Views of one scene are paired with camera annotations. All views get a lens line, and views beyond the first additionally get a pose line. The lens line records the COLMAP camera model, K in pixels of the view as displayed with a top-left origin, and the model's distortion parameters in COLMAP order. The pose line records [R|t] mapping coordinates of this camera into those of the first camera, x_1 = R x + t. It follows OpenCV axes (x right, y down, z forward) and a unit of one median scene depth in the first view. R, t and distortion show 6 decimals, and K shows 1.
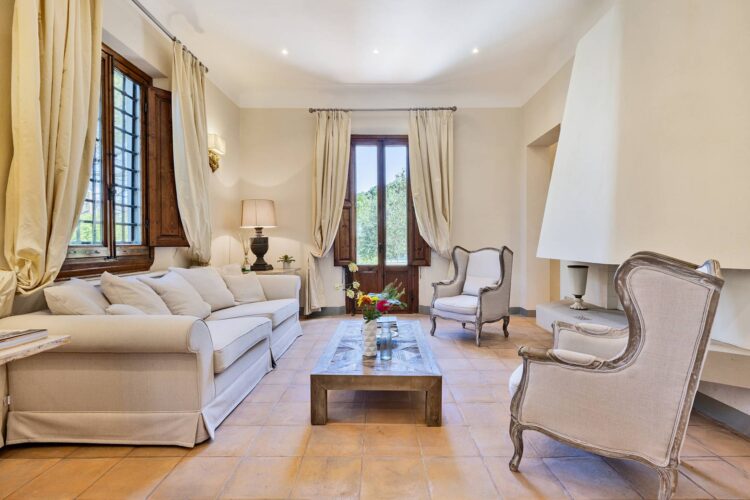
lens RADIAL K [[368.0, 0, 375.0], [0, 368.0, 250.0], [0, 0, 1]] dist [-0.000574, -0.000868]
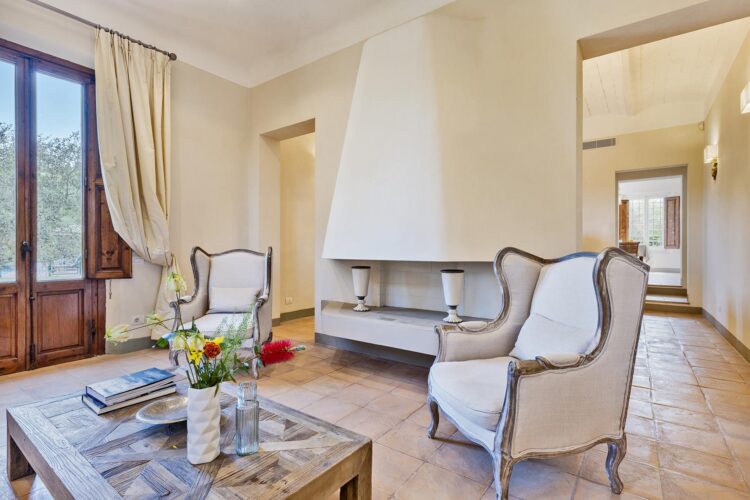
lens RADIAL K [[368.0, 0, 375.0], [0, 368.0, 250.0], [0, 0, 1]] dist [-0.000574, -0.000868]
pose [[0.562586, 0.003157, 0.826732, -0.157914], [0.012899, 0.999837, -0.012596, 0.007875], [-0.826638, 0.017750, 0.562454, 0.281045]]
